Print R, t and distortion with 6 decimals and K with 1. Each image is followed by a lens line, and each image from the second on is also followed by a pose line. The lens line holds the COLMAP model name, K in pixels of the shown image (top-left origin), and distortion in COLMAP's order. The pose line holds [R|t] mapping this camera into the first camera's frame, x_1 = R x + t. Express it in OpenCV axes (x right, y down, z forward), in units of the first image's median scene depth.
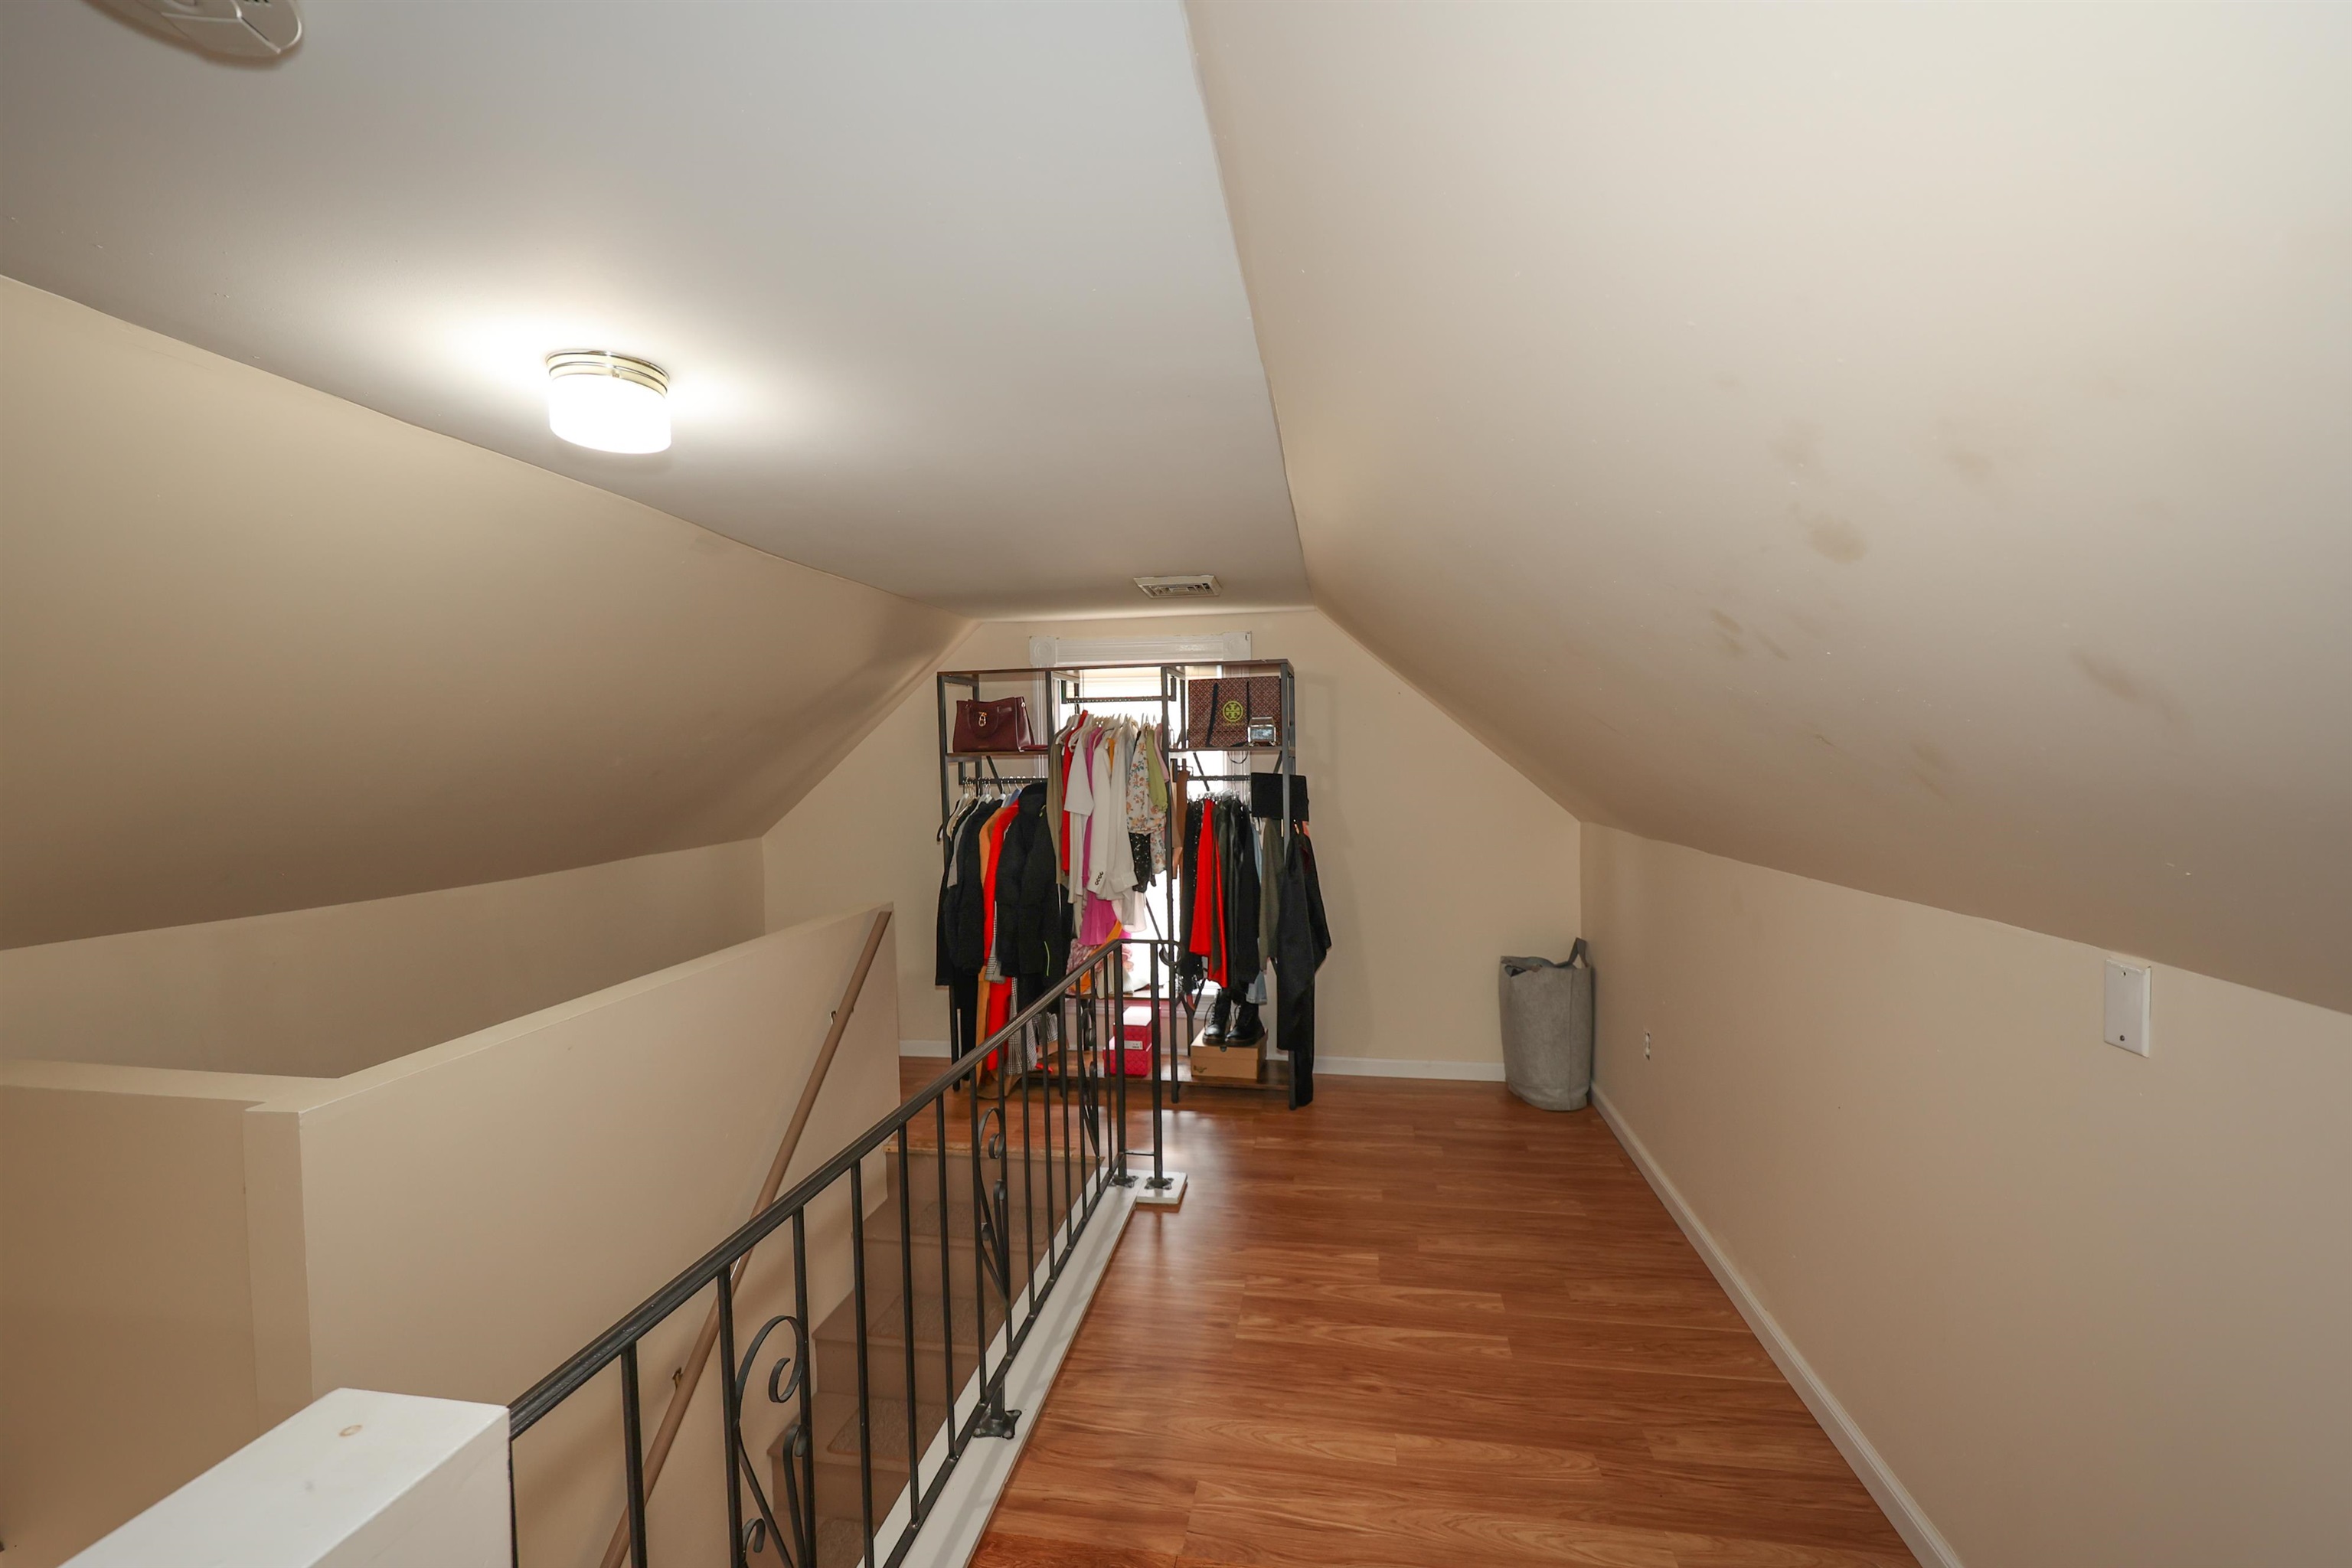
lens RADIAL K [[1023.7, 0, 1161.1], [0, 1023.7, 788.2], [0, 0, 1]] dist [0.004980, 0.000514]
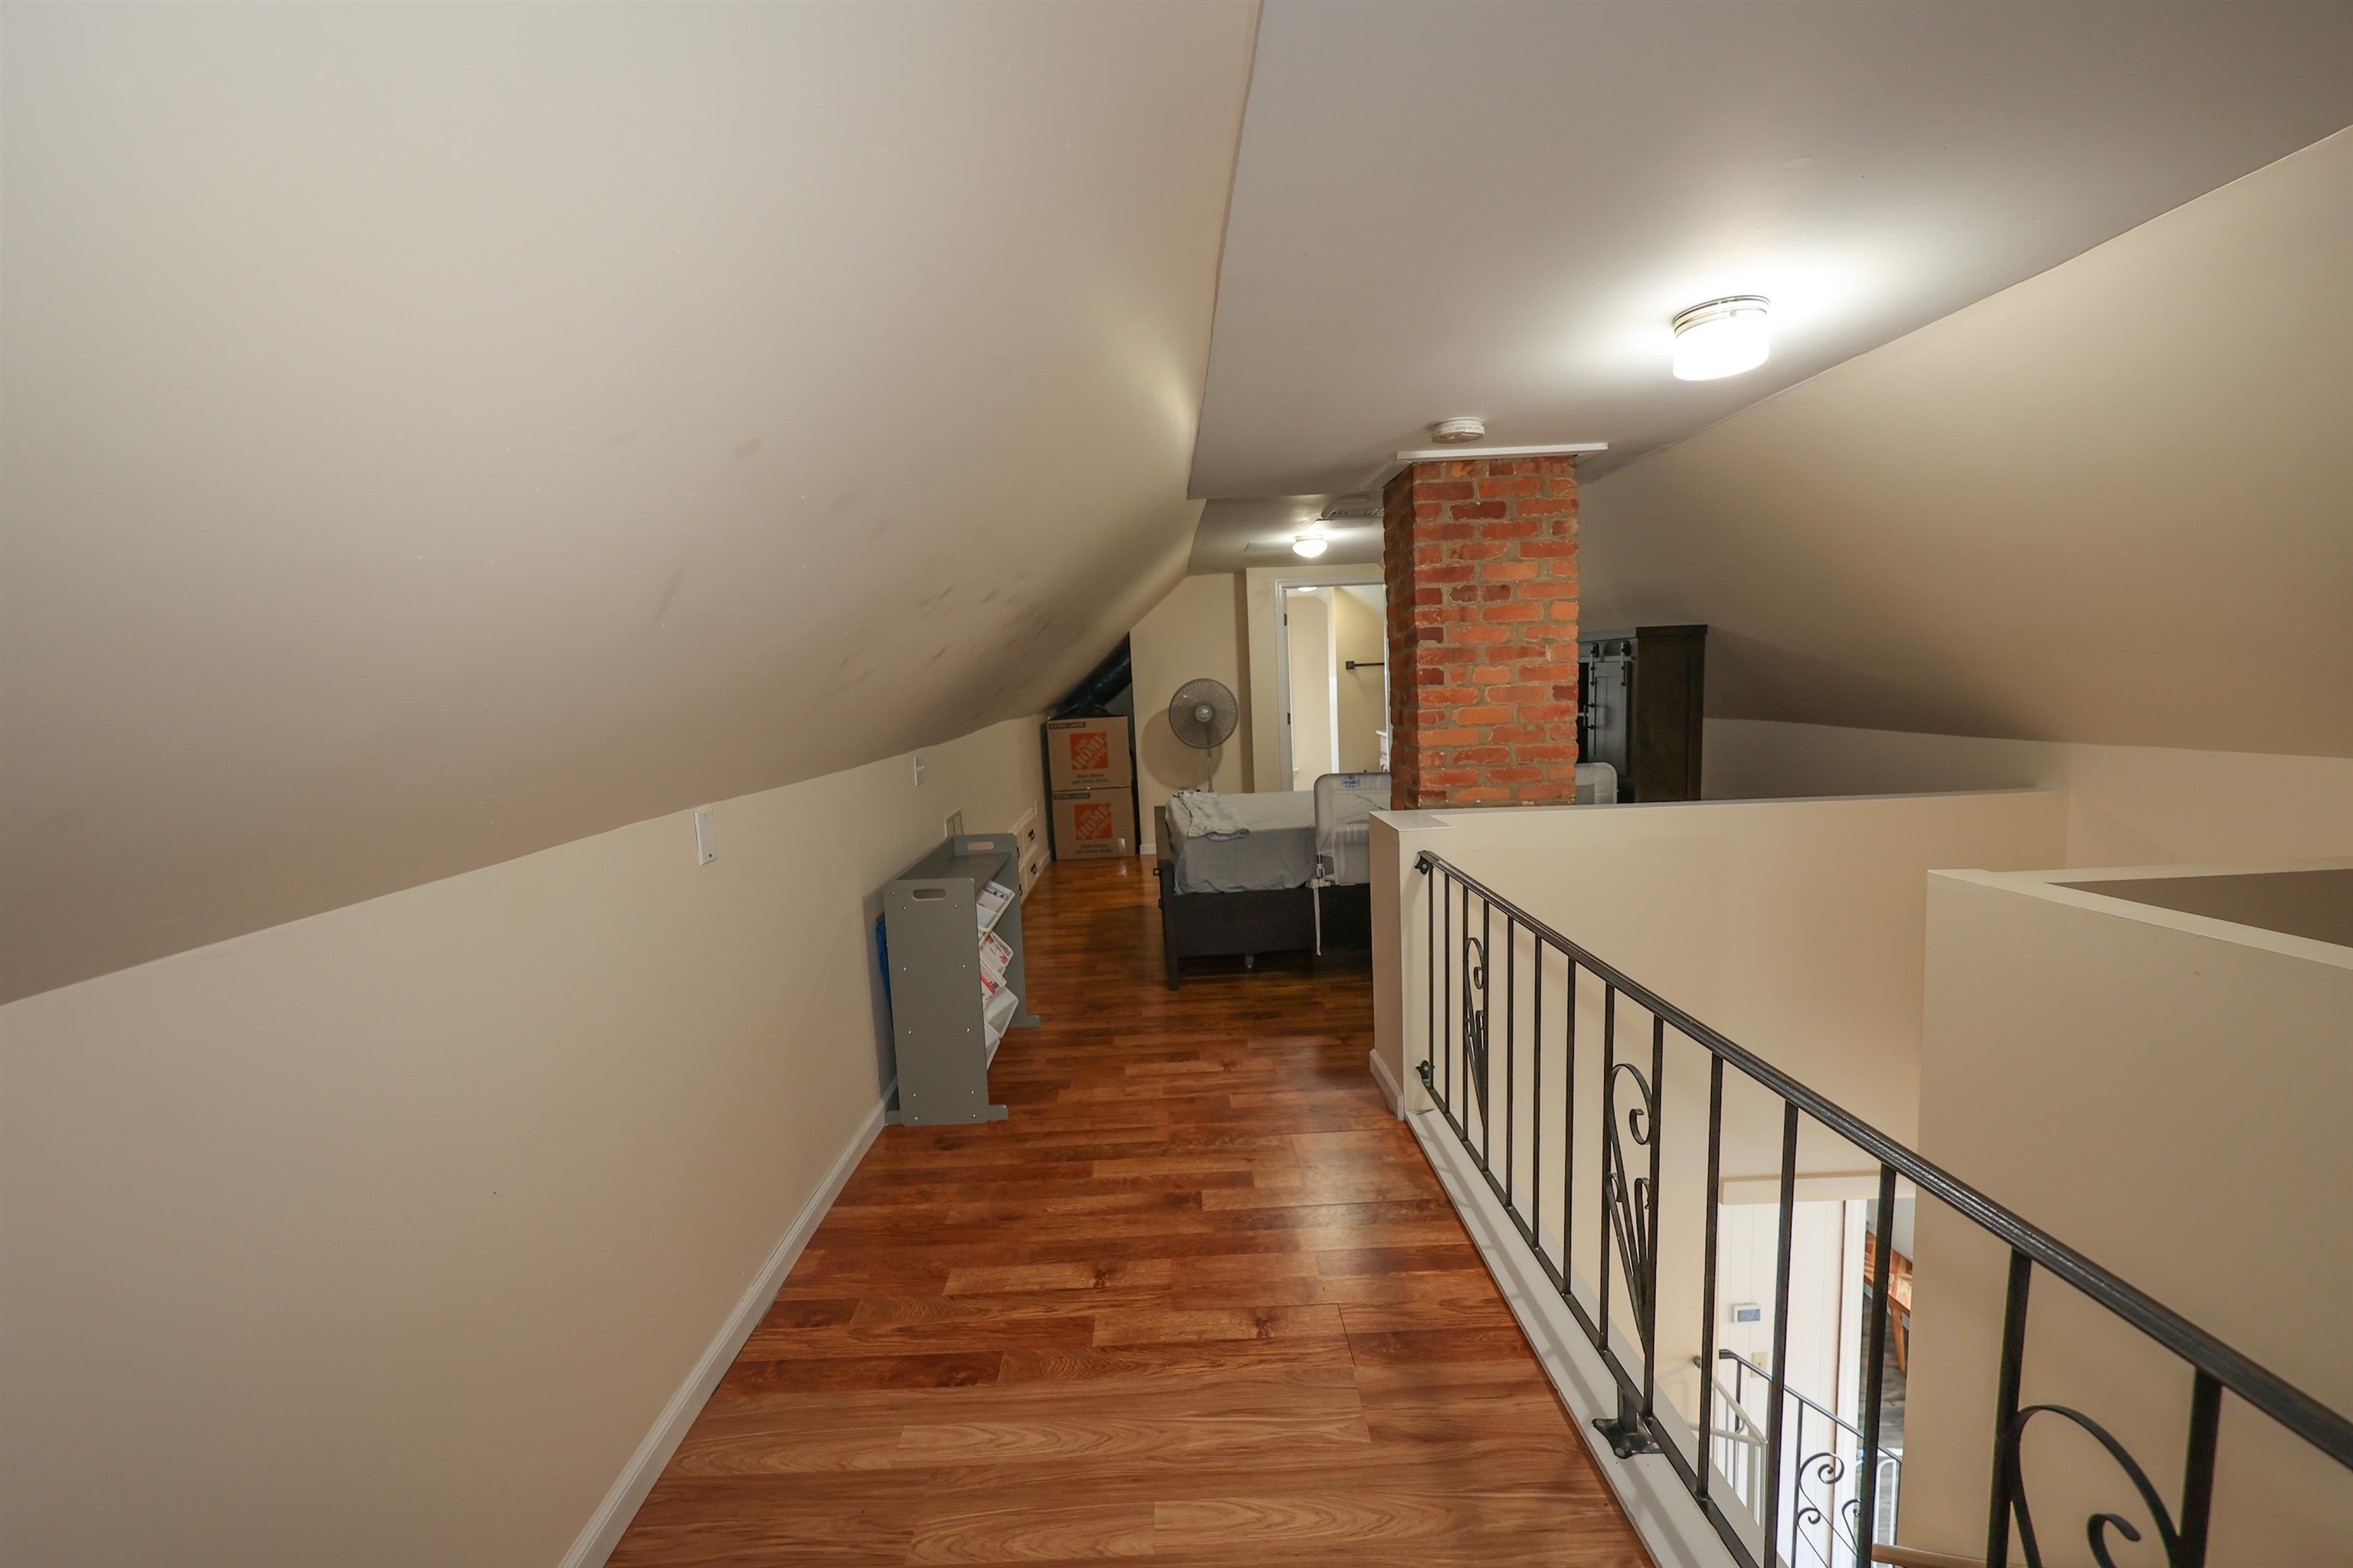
lens RADIAL K [[953.2, 0, 1191.0], [0, 953.2, 787.6], [0, 0, 1]] dist [-0.002876, -0.000777]
pose [[-0.974505, 0.082759, -0.208543, 0.133399], [0.053613, 0.988452, 0.141730, -0.010431], [0.217864, 0.126936, -0.967689, 0.713709]]
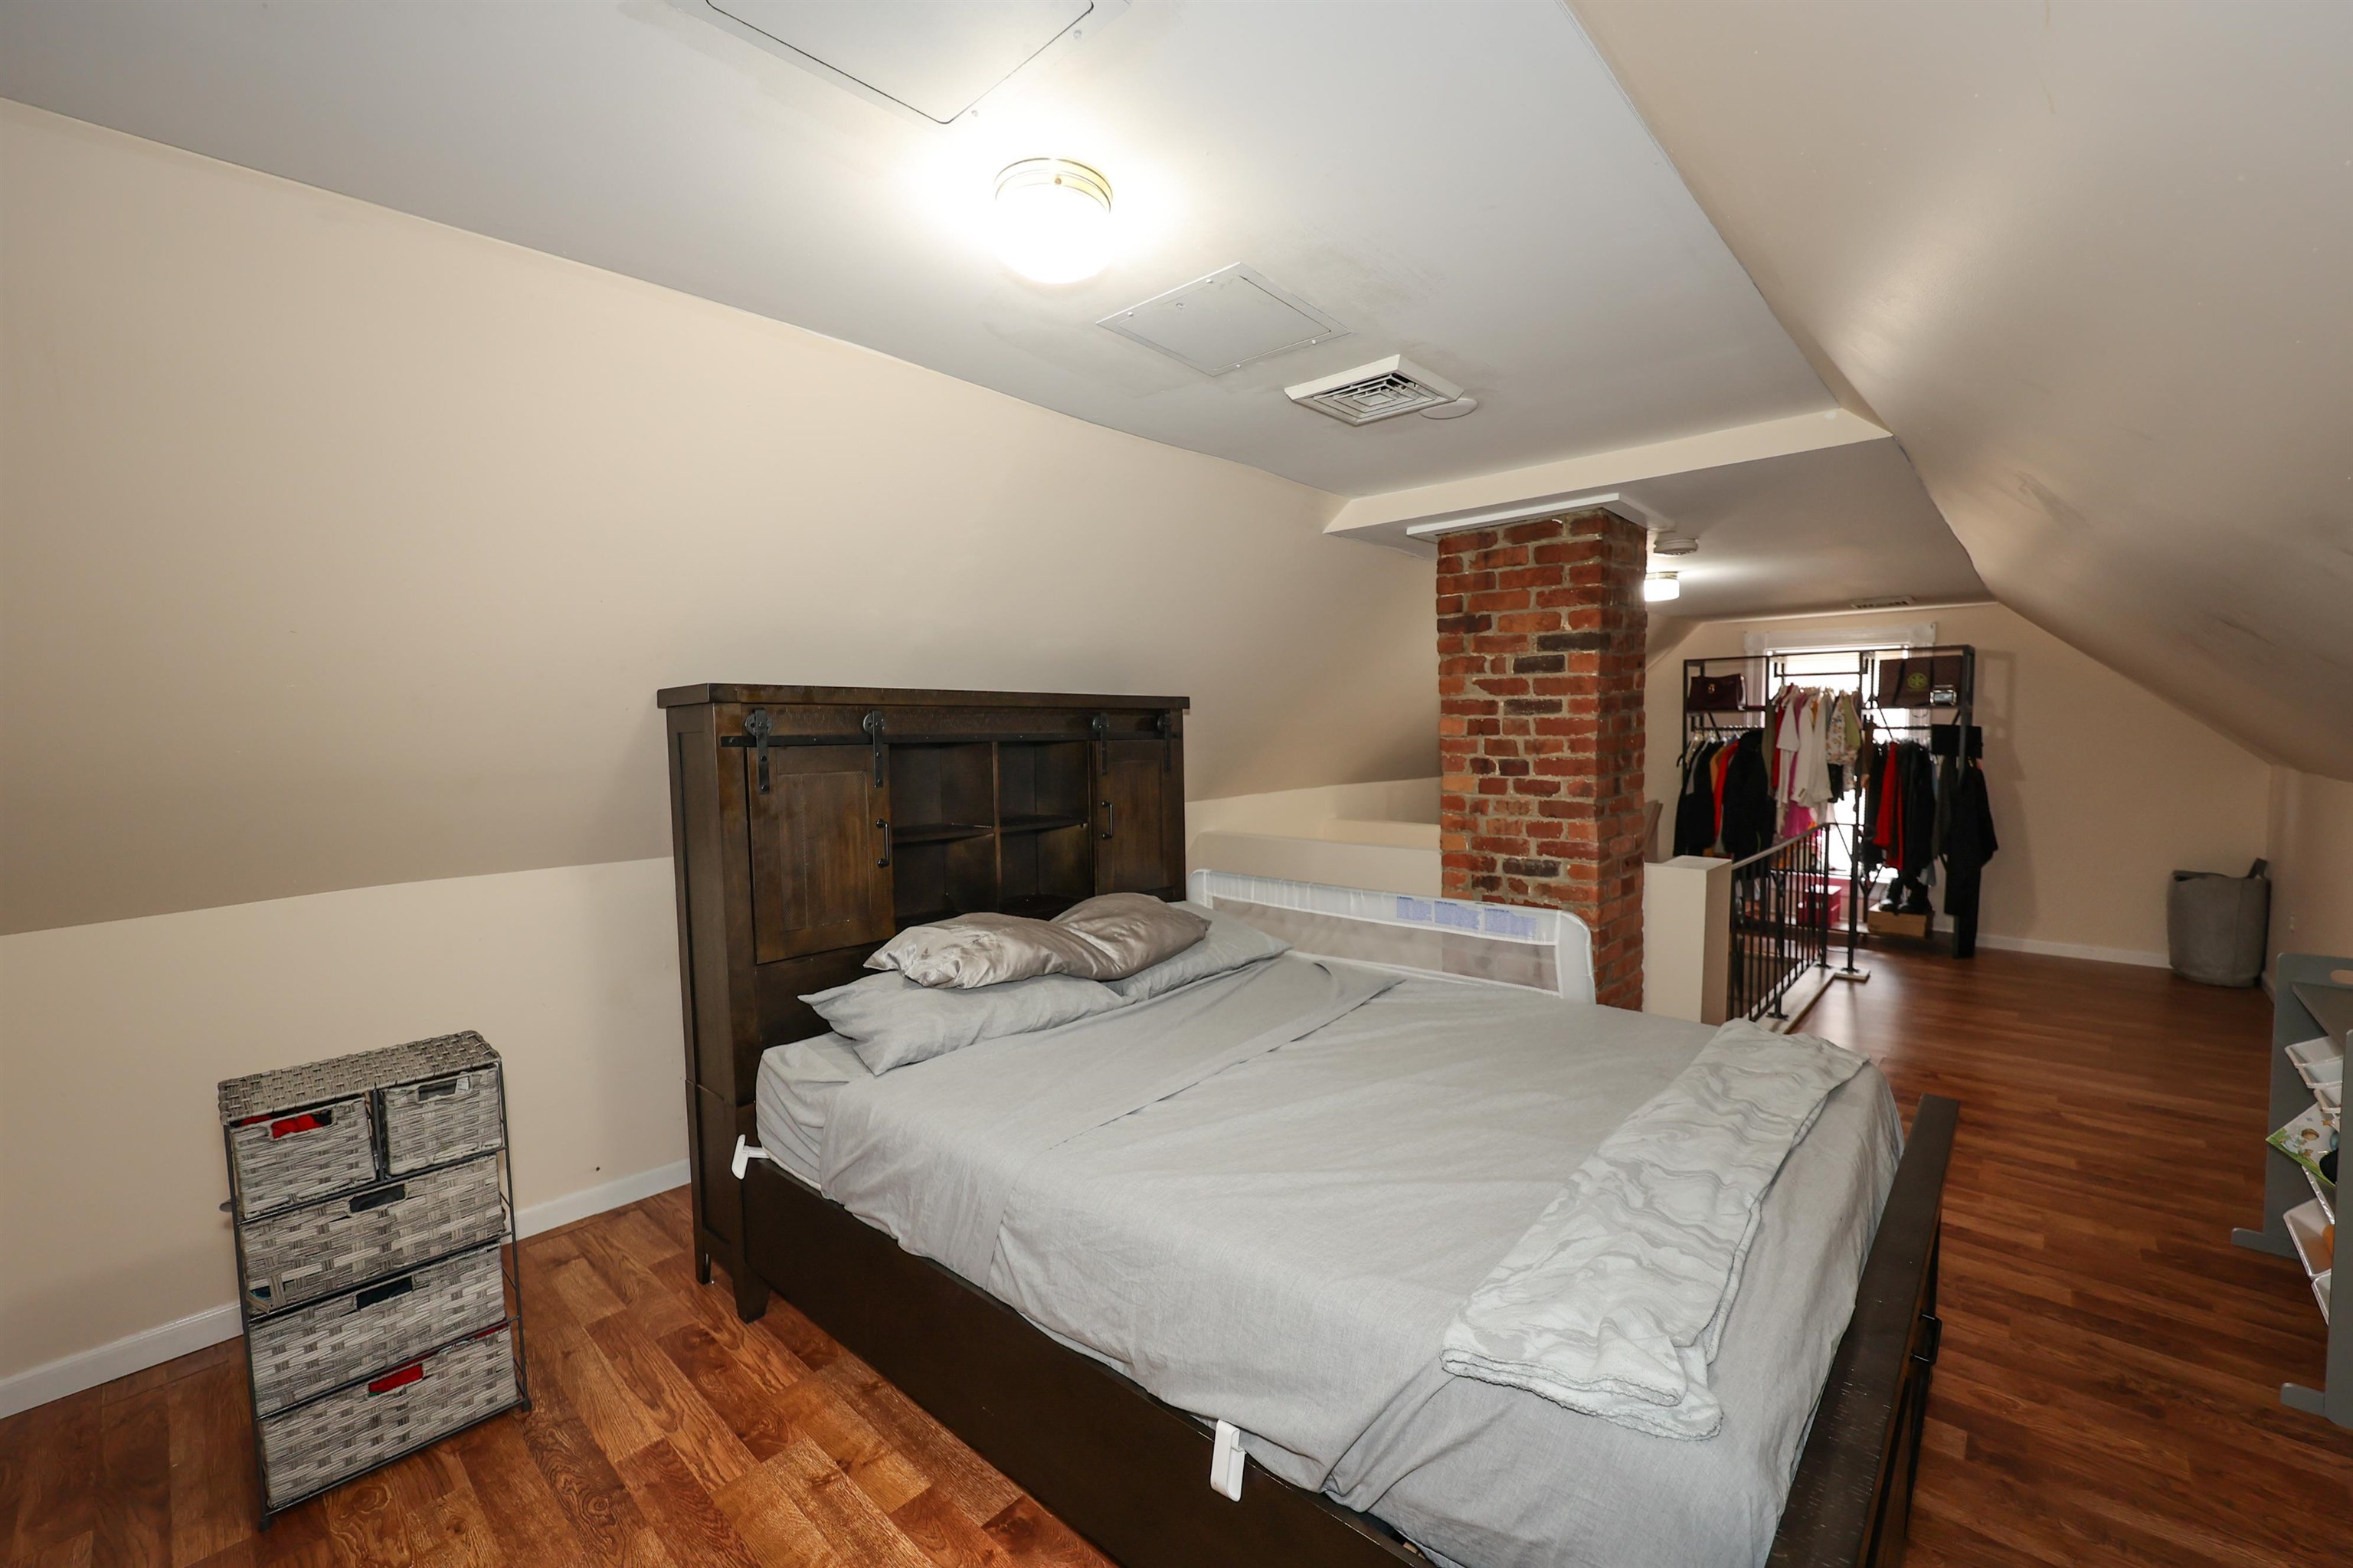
lens RADIAL K [[948.3, 0, 1168.1], [0, 948.3, 786.1], [0, 0, 1]] dist [0.000855, 0.000126]
pose [[0.841311, 0.039748, -0.539088, -0.091592], [-0.015234, 0.998640, 0.049858, 0.021592], [0.540337, -0.033733, 0.840772, -0.697051]]
